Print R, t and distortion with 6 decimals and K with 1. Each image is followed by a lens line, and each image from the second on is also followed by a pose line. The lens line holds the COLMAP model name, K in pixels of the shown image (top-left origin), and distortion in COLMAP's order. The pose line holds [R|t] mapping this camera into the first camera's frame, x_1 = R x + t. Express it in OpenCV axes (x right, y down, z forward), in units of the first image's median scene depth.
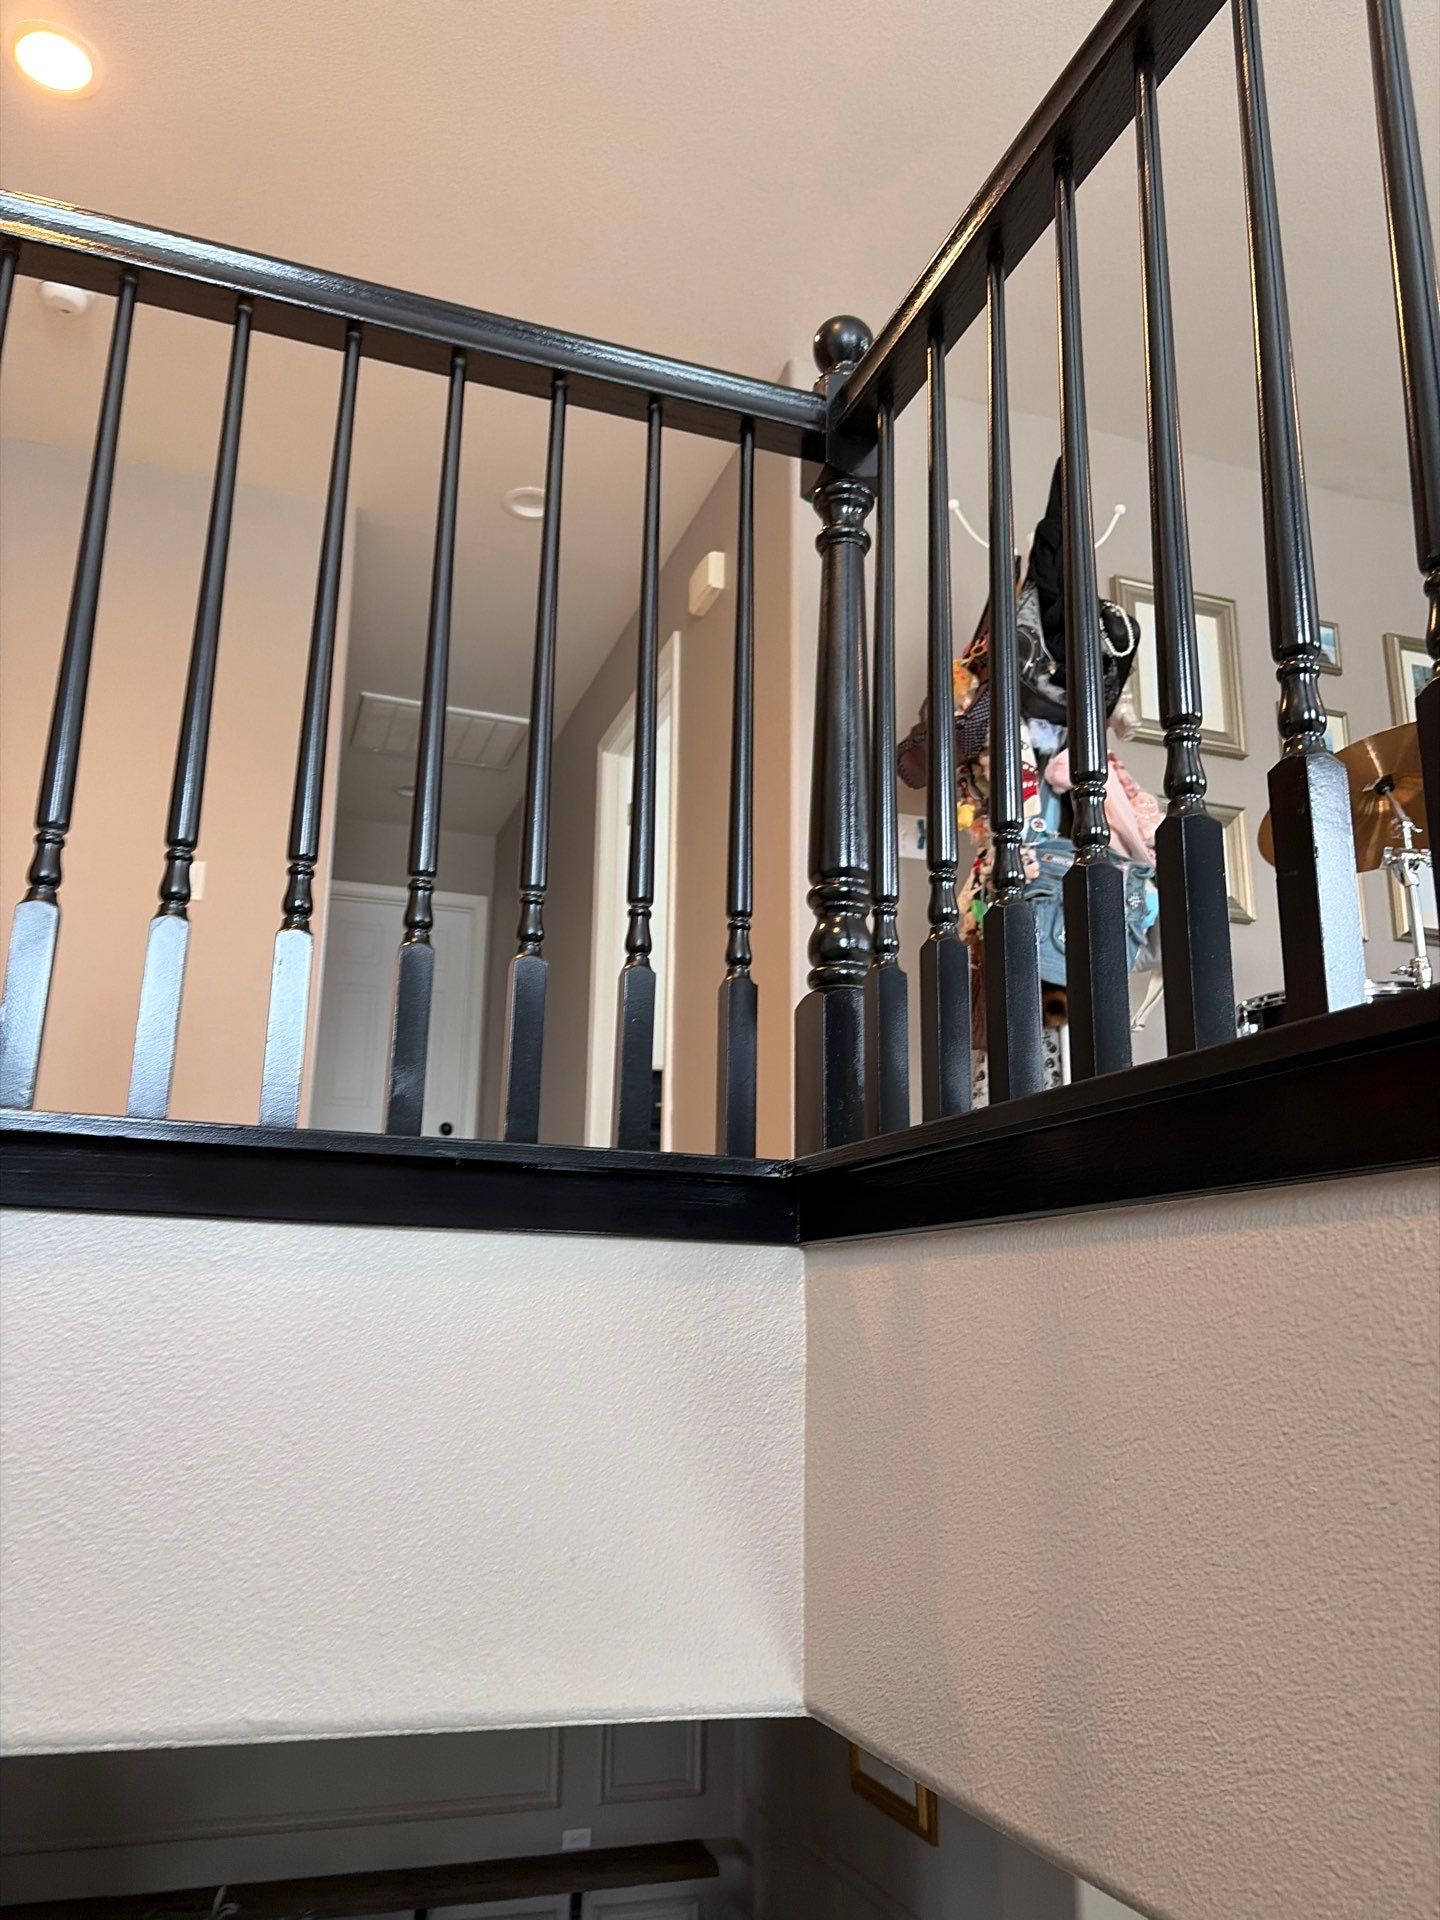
lens RADIAL K [[1449.3, 0, 712.2], [0, 1449.3, 962.6], [0, 0, 1]] dist [0.001156, 0.001475]
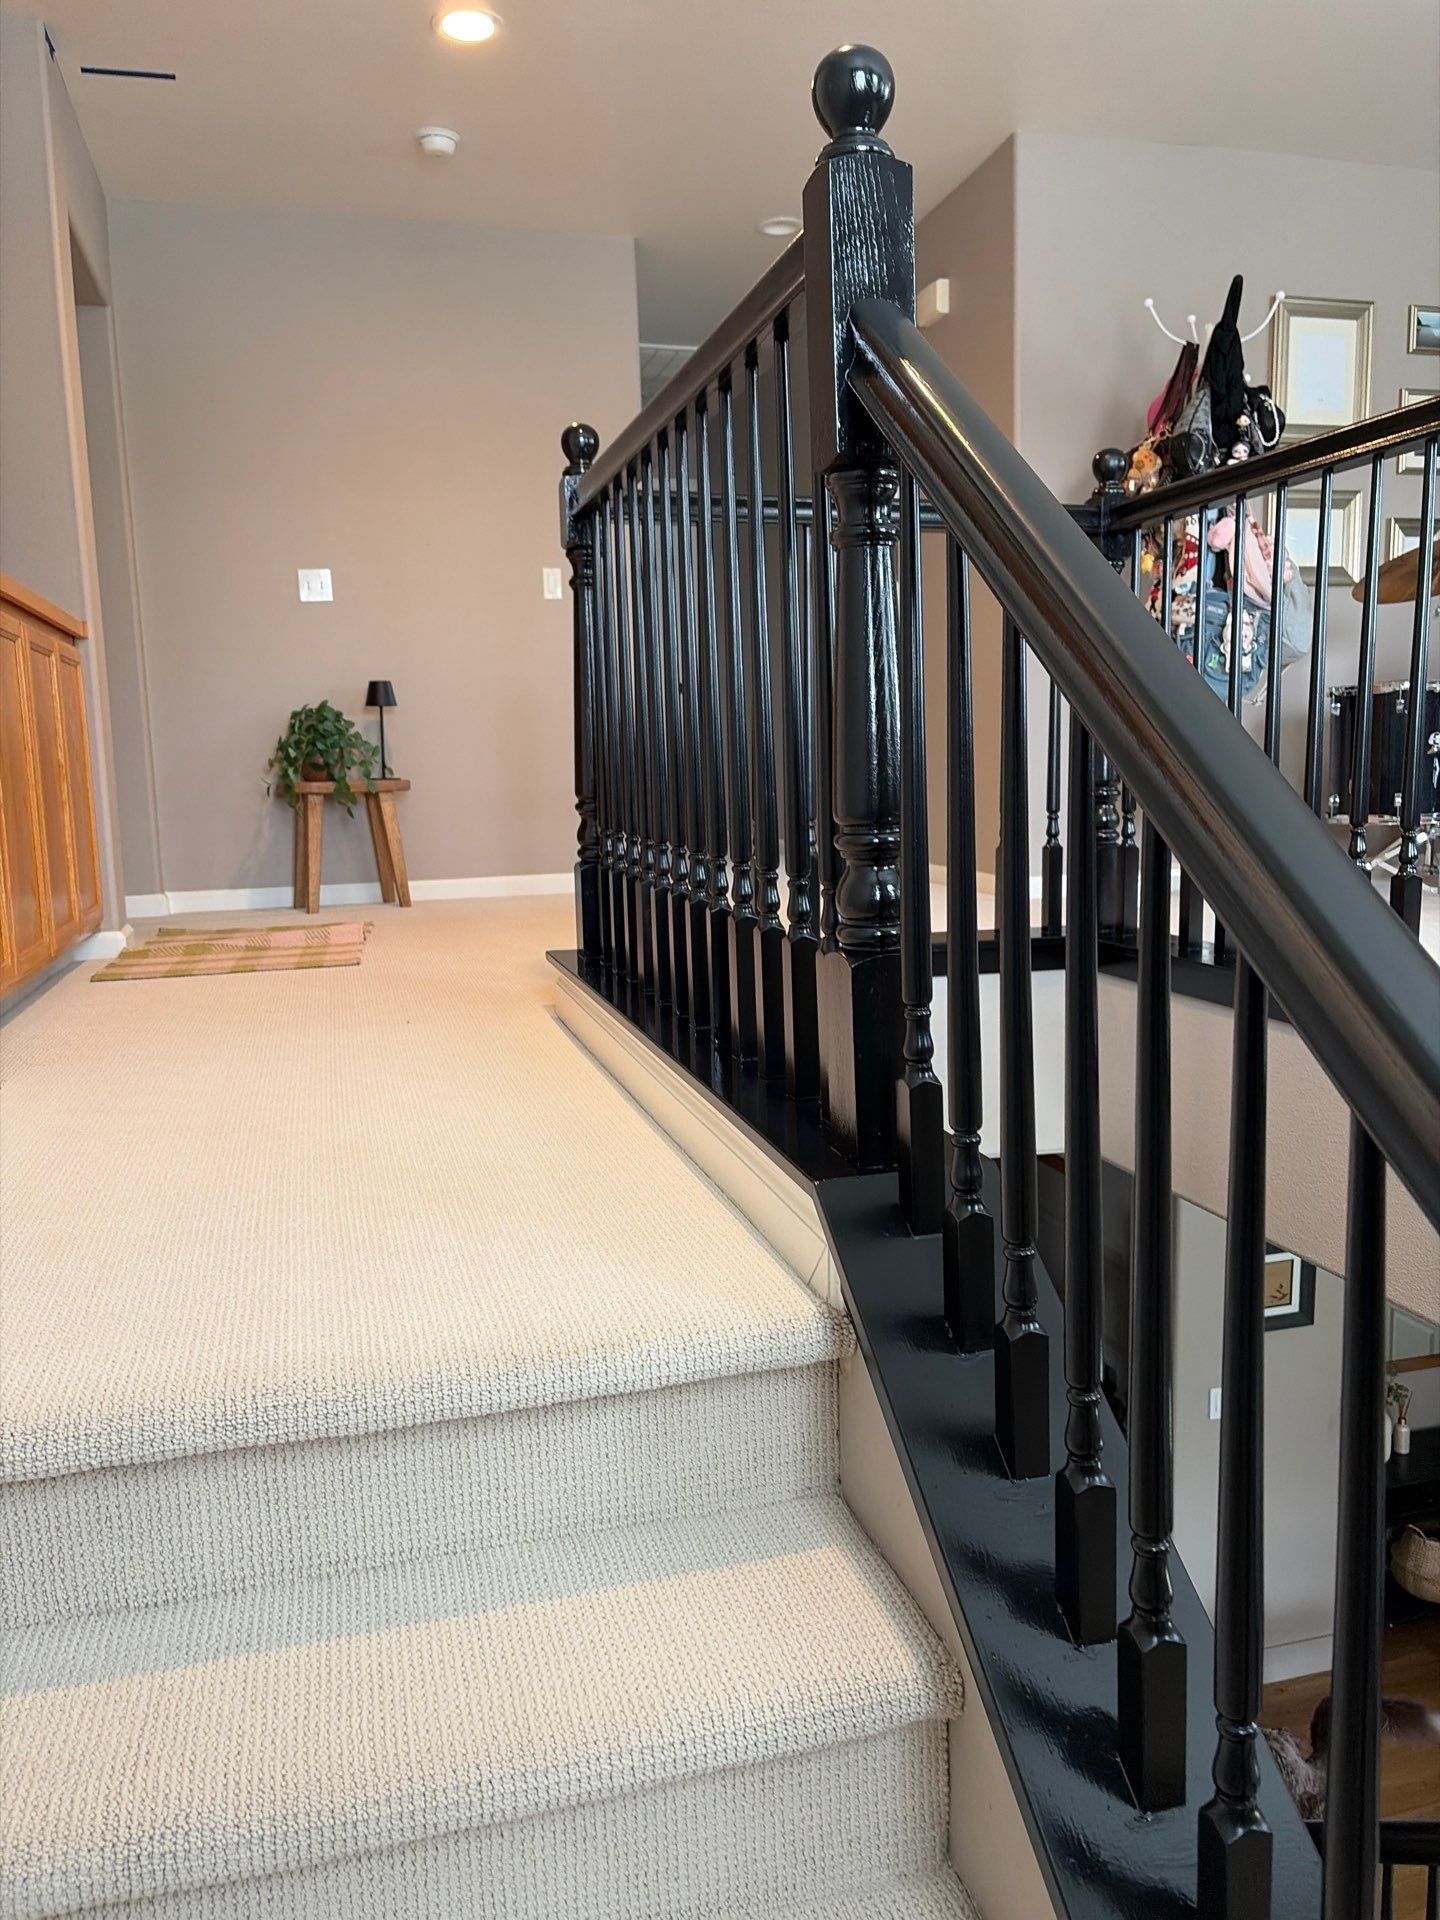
lens RADIAL K [[1449.3, 0, 724.2], [0, 1449.3, 961.6], [0, 0, 1]] dist [0.001156, 0.001475]
pose [[0.996676, -0.030157, -0.075683, -0.145858], [0.057276, 0.920015, 0.387675, -0.320386], [0.057938, -0.390722, 0.918684, -0.494866]]
